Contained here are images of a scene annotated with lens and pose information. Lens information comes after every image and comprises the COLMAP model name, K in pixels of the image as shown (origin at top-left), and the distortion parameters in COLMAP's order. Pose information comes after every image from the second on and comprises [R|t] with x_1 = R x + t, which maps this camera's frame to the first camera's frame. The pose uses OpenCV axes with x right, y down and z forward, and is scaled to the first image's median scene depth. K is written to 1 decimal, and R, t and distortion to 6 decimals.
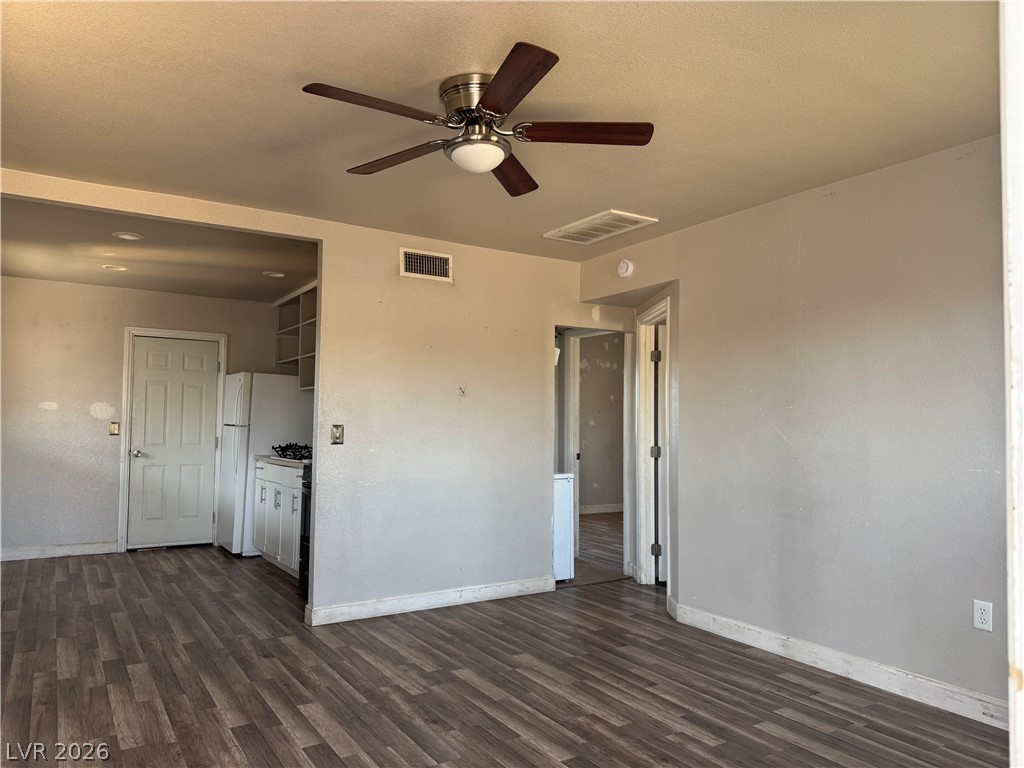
lens RADIAL K [[711.4, 0, 517.5], [0, 711.4, 383.7], [0, 0, 1]] dist [0.009732, -0.033708]
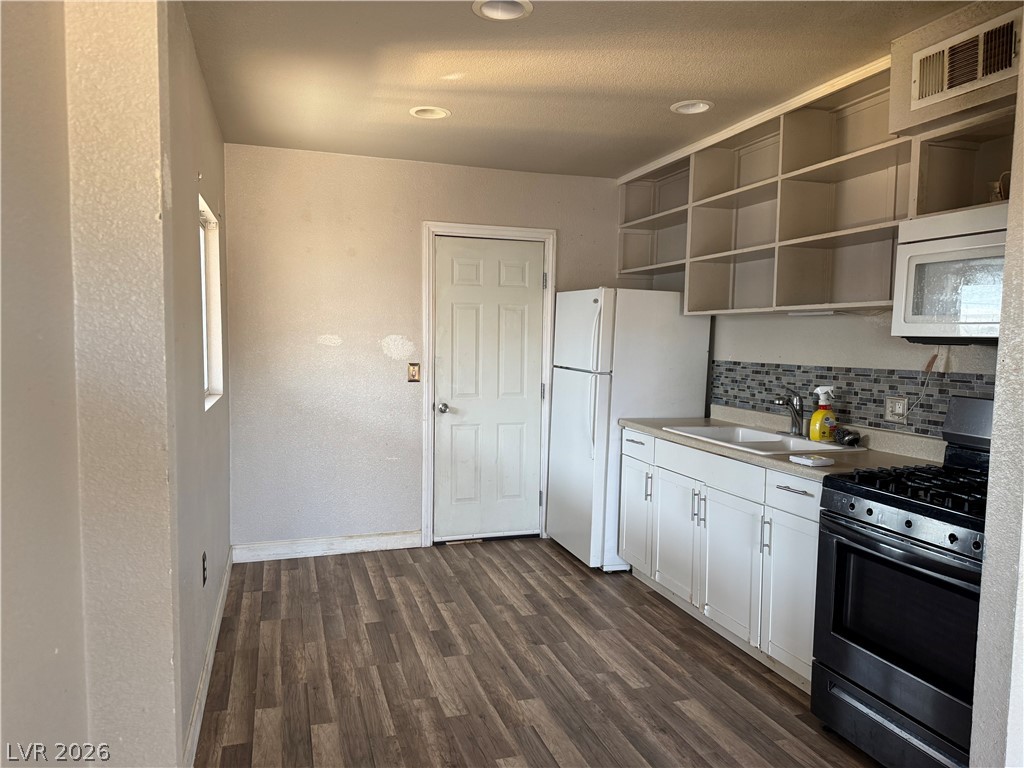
lens RADIAL K [[711.4, 0, 511.4], [0, 711.4, 384.5], [0, 0, 1]] dist [0.009732, -0.033708]
pose [[0.962730, 0.023471, -0.269444, -0.287869], [0.009829, 0.992533, 0.121577, -0.007983], [0.270286, -0.119694, 0.955311, 0.363510]]
